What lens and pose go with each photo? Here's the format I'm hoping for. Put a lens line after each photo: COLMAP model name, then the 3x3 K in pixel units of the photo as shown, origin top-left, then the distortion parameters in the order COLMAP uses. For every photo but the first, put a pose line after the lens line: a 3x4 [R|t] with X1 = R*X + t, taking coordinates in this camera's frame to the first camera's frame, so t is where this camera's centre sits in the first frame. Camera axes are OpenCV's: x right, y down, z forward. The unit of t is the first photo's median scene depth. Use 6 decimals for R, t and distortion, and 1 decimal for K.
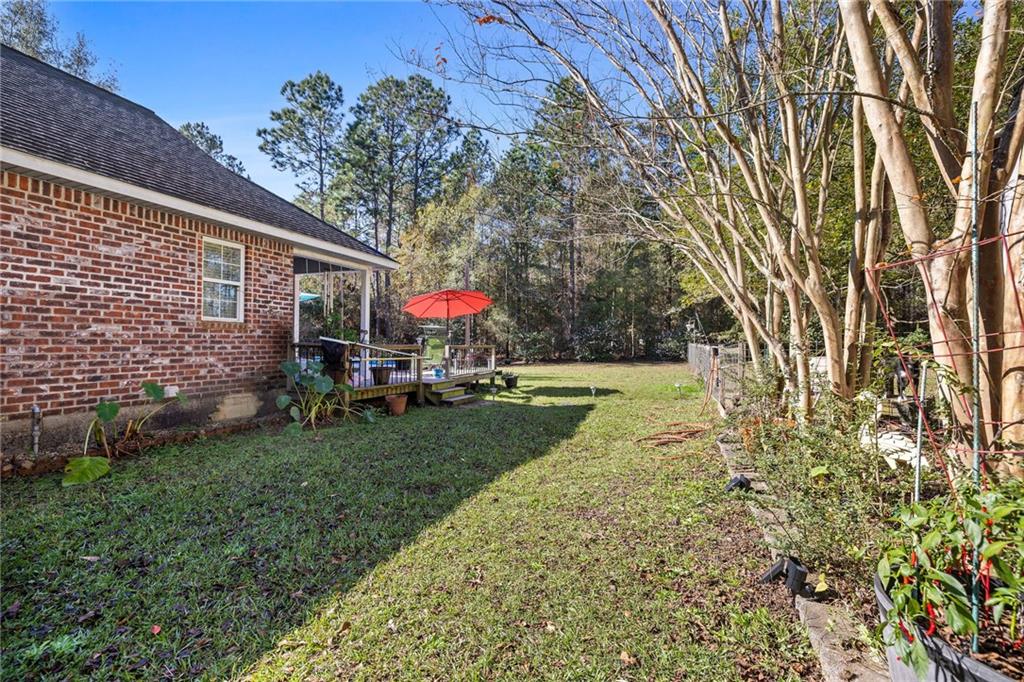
lens RADIAL K [[437.3, 0, 509.7], [0, 437.3, 340.8], [0, 0, 1]] dist [0.003987, 0.000271]
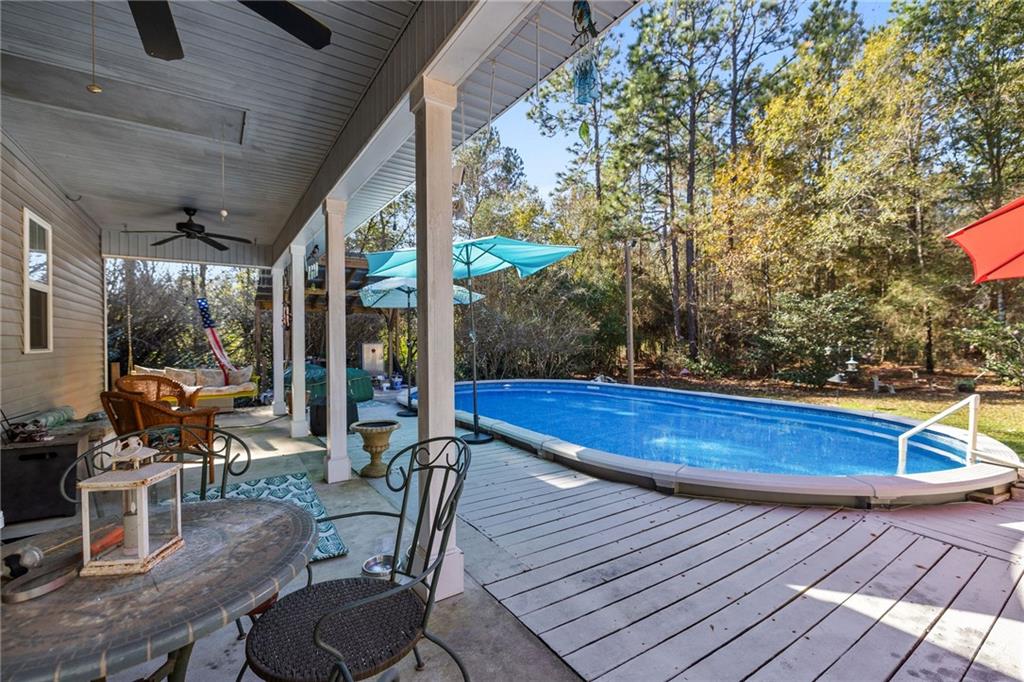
lens RADIAL K [[437.3, 0, 509.7], [0, 437.3, 340.8], [0, 0, 1]] dist [0.003987, 0.000271]
pose [[0.815042, -0.012209, -0.579274, -0.114825], [0.018953, 0.999805, 0.005595, -0.013209], [0.579092, -0.015539, 0.815114, 0.283334]]
